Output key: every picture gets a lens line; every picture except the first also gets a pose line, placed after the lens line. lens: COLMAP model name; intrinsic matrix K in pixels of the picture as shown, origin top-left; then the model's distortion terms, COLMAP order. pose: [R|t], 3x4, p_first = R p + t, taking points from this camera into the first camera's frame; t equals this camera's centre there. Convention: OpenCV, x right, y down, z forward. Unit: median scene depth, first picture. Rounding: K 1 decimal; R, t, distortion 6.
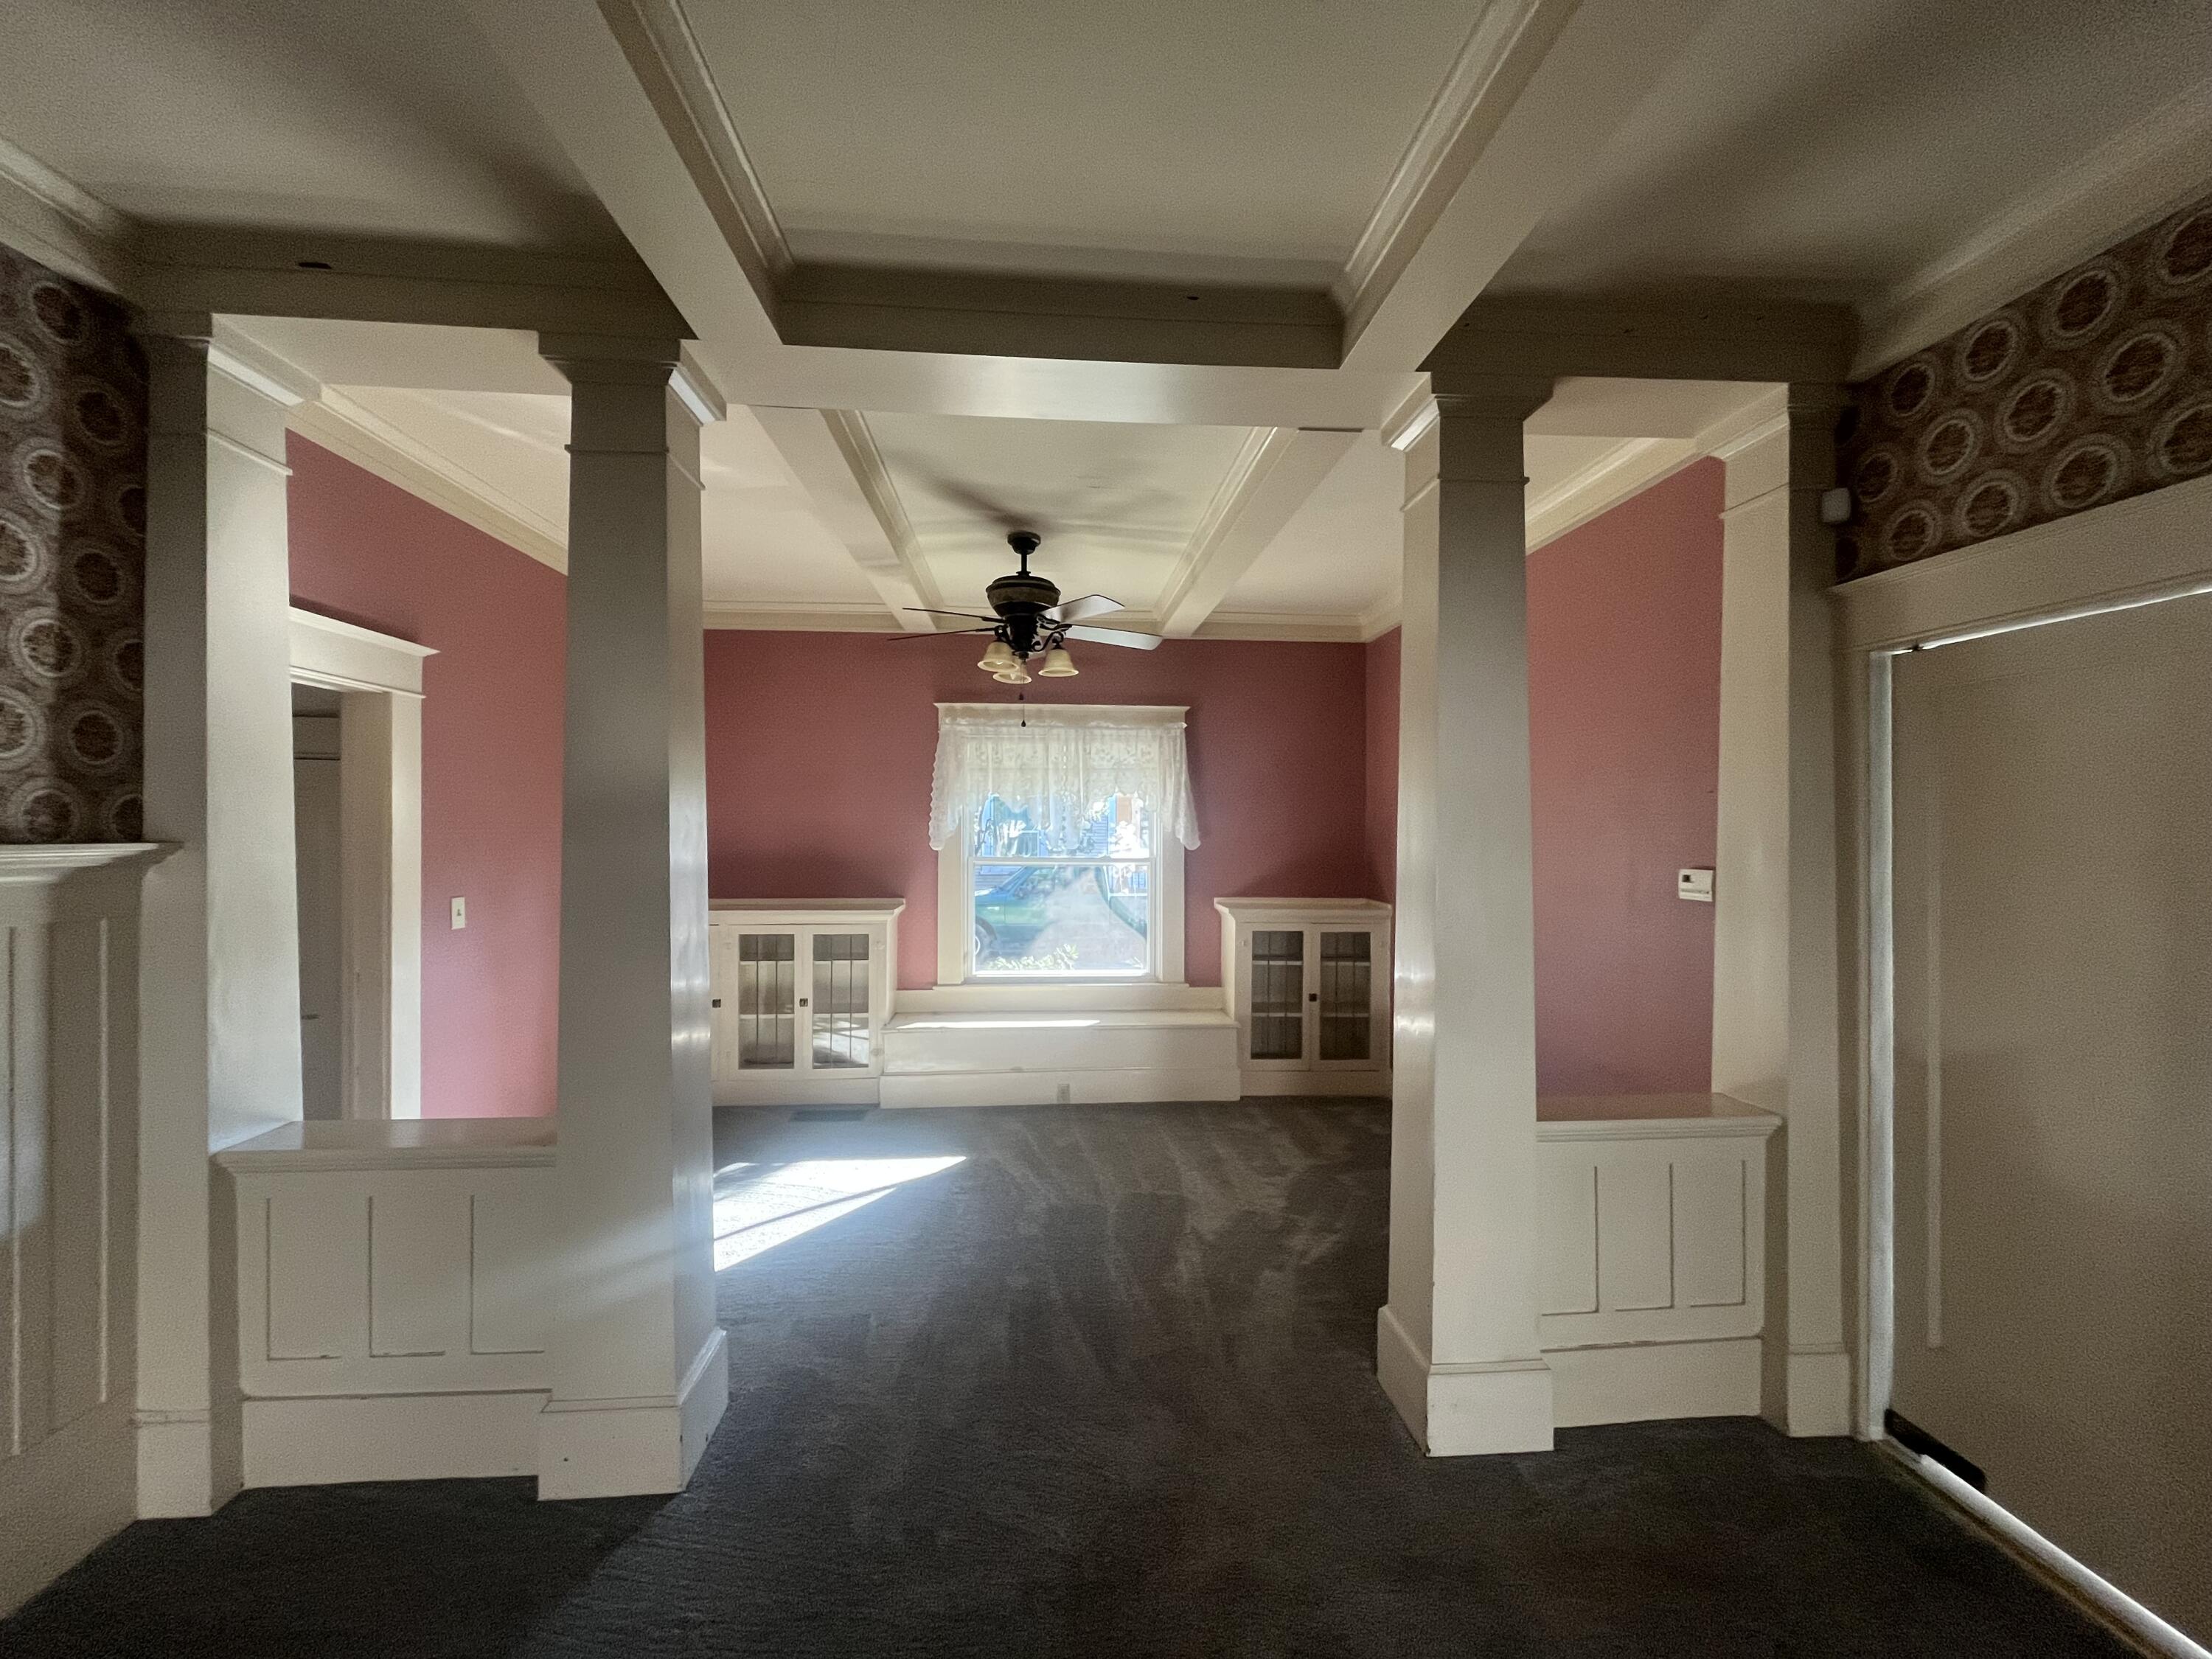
lens RADIAL K [[889.5, 0, 1105.6], [0, 889.5, 830.4], [0, 0, 1]] dist [-0.003675, -0.000091]
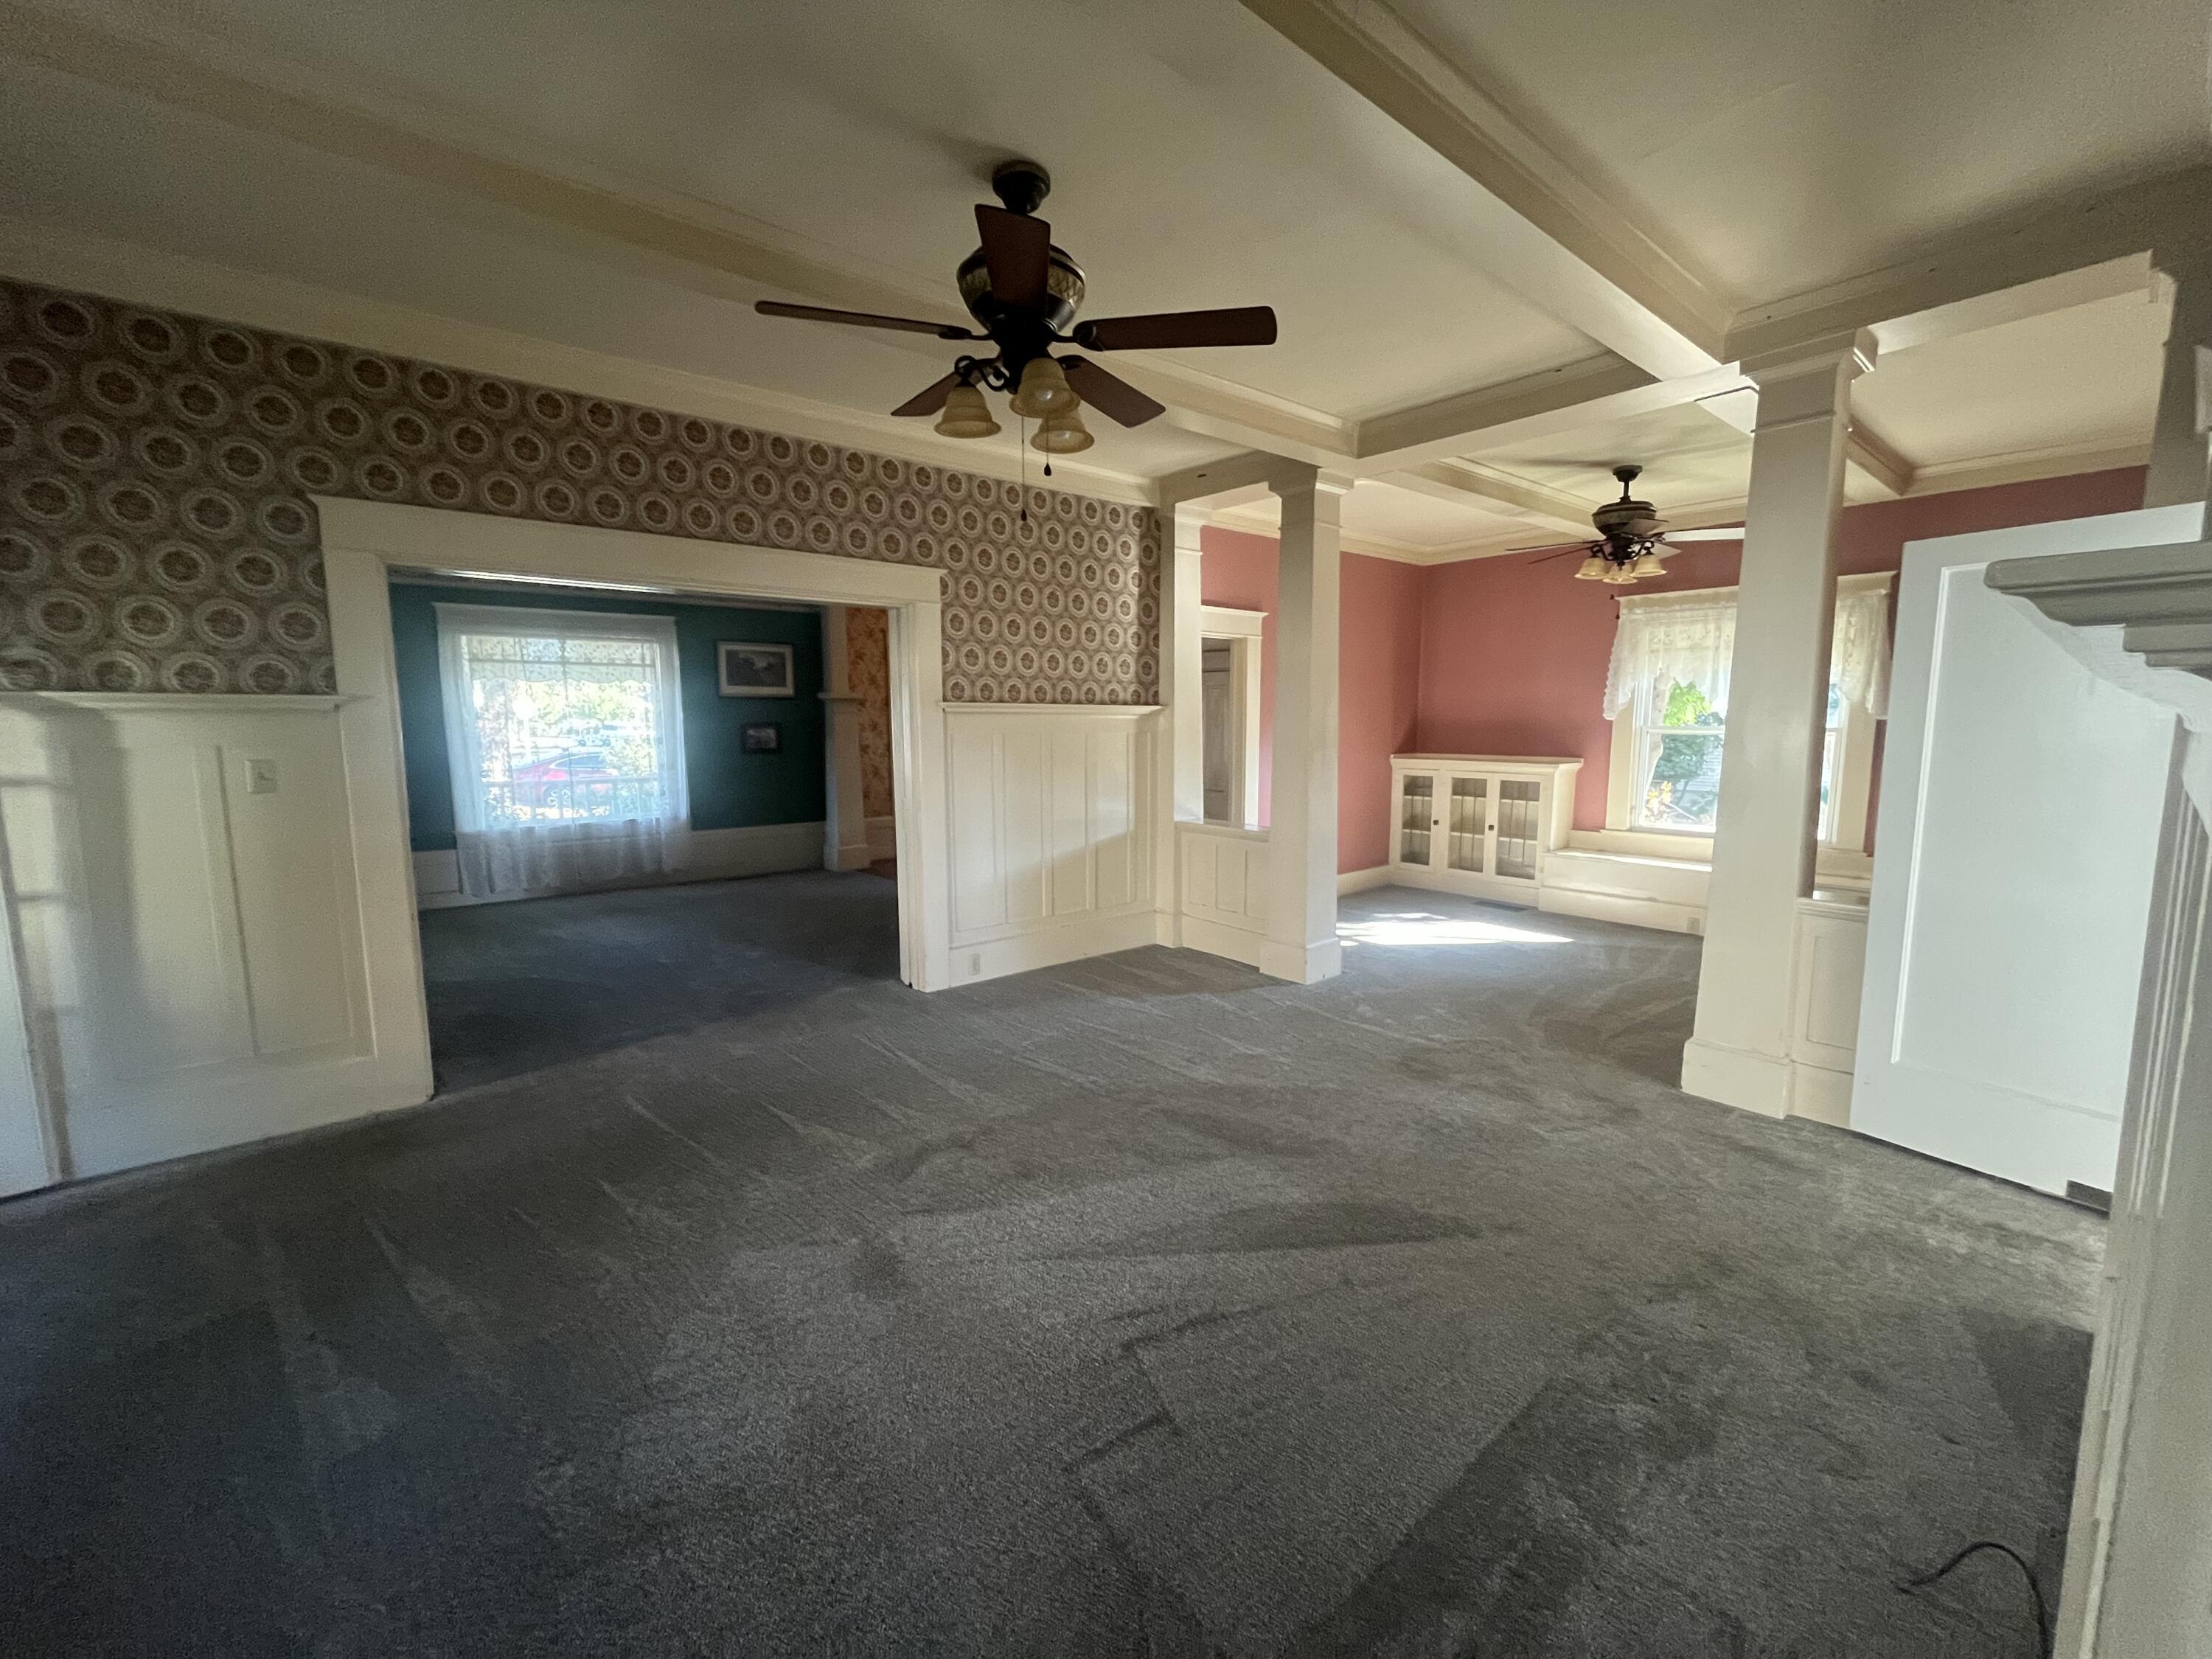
lens RADIAL K [[889.5, 0, 1113.2], [0, 889.5, 820.9], [0, 0, 1]] dist [-0.003675, -0.000091]
pose [[0.589617, 0.088316, -0.802840, 0.740151], [0.002755, 0.993778, 0.111344, 0.041219], [0.807678, -0.067863, 0.585705, -0.519685]]
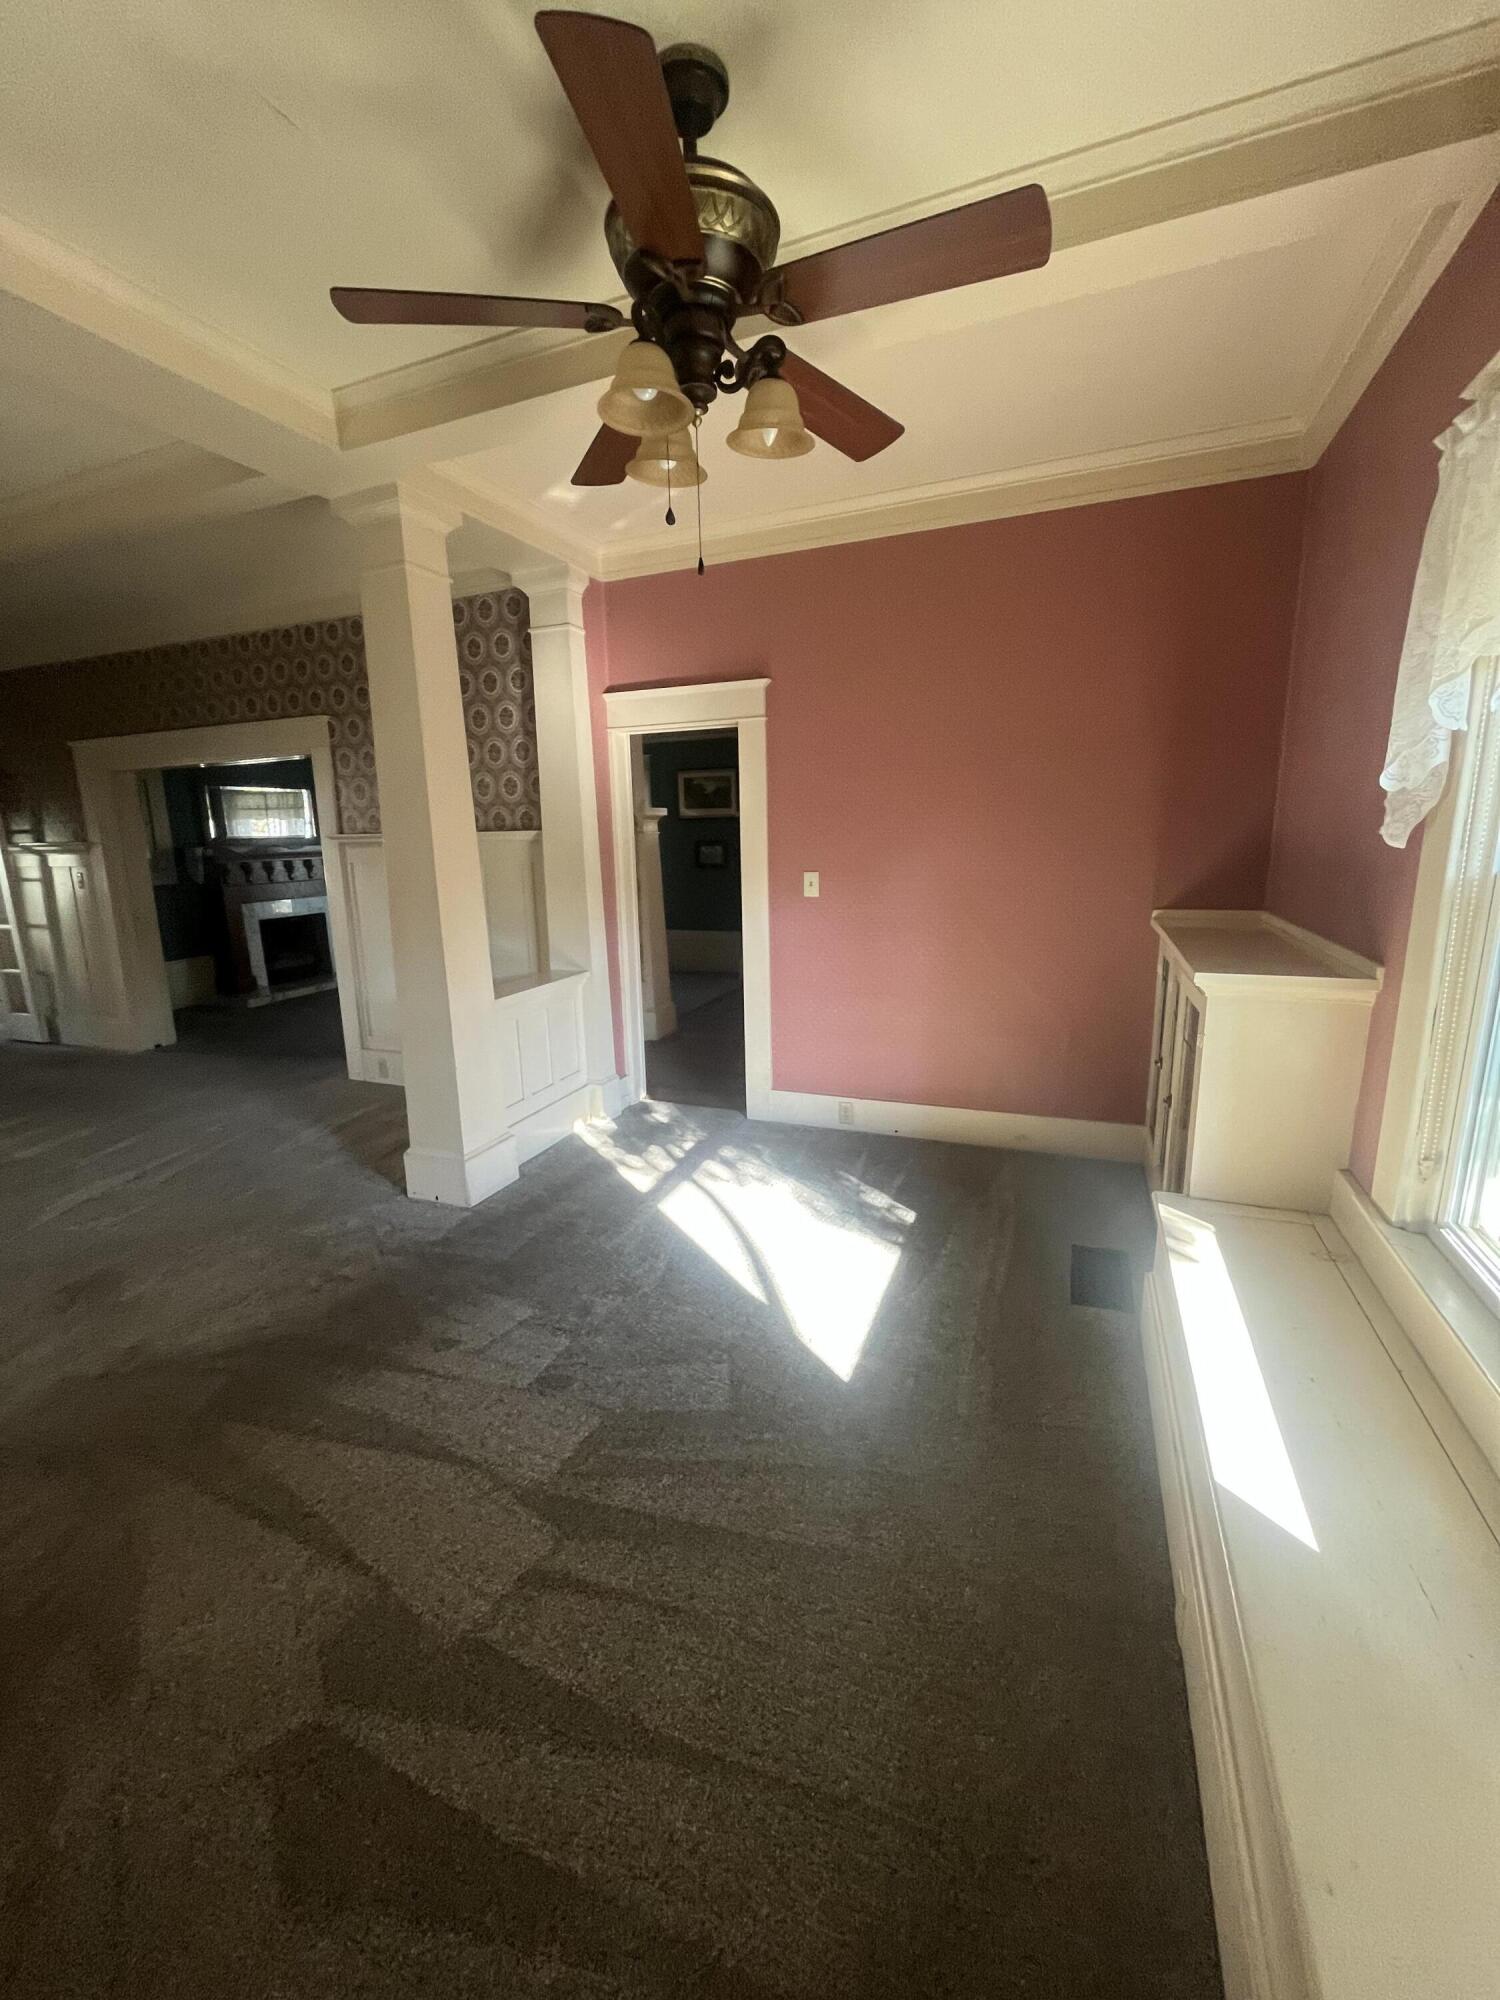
lens RADIAL K [[804.3, 0, 751.5], [0, 804.3, 997.8], [0, 0, 1]] dist [-0.003675, -0.000091]
pose [[-0.435155, 0.188325, -0.880439, 0.413307], [0.018908, 0.979576, 0.200185, 0.020903], [0.900157, 0.070464, -0.429828, 1.608163]]
